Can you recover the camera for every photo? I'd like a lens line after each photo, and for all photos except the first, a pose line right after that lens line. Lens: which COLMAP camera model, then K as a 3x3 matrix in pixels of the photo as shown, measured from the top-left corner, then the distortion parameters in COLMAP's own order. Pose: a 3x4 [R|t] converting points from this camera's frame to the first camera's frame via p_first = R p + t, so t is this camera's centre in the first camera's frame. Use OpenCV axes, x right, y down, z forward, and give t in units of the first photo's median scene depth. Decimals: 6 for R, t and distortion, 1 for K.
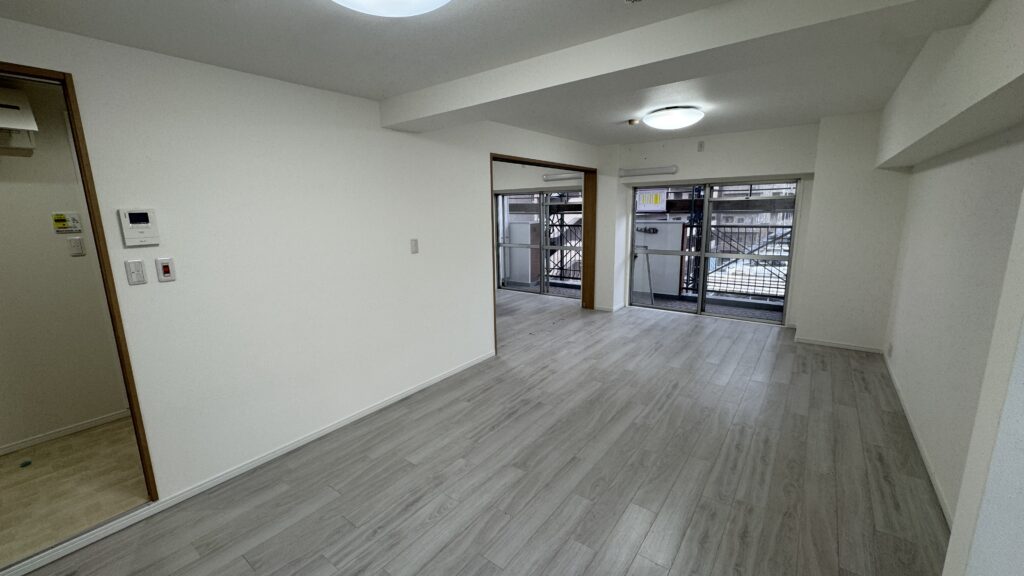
lens RADIAL K [[407.7, 0, 512.0], [0, 407.7, 288.0], [0, 0, 1]] dist [0.000900, -0.000370]
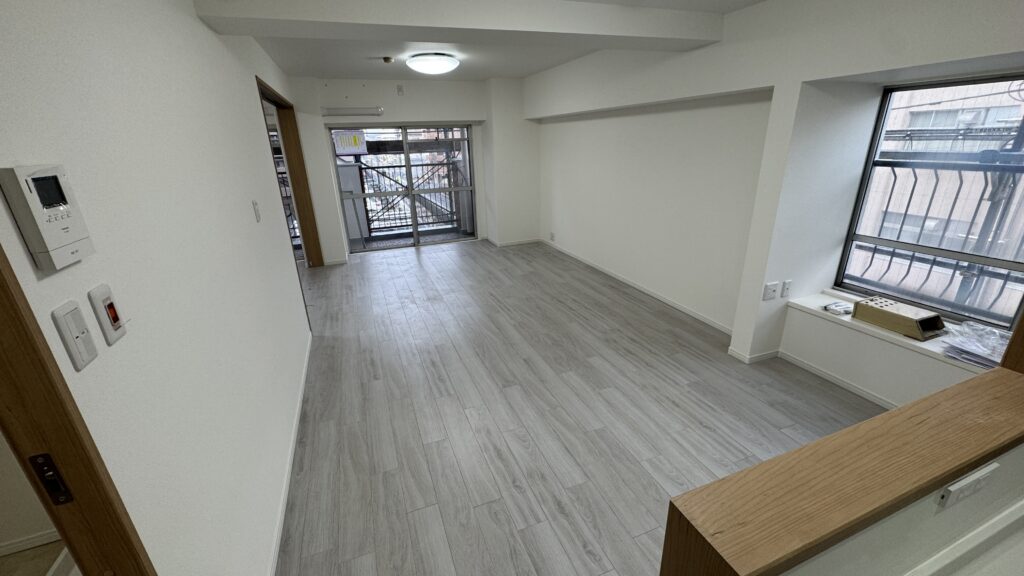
lens RADIAL K [[407.7, 0, 512.0], [0, 407.7, 288.0], [0, 0, 1]] dist [0.000900, -0.000370]
pose [[0.525269, -0.289820, 0.800060, -0.752295], [0.184563, 0.956633, 0.225366, -0.069363], [-0.830680, 0.029283, 0.555980, 0.331915]]
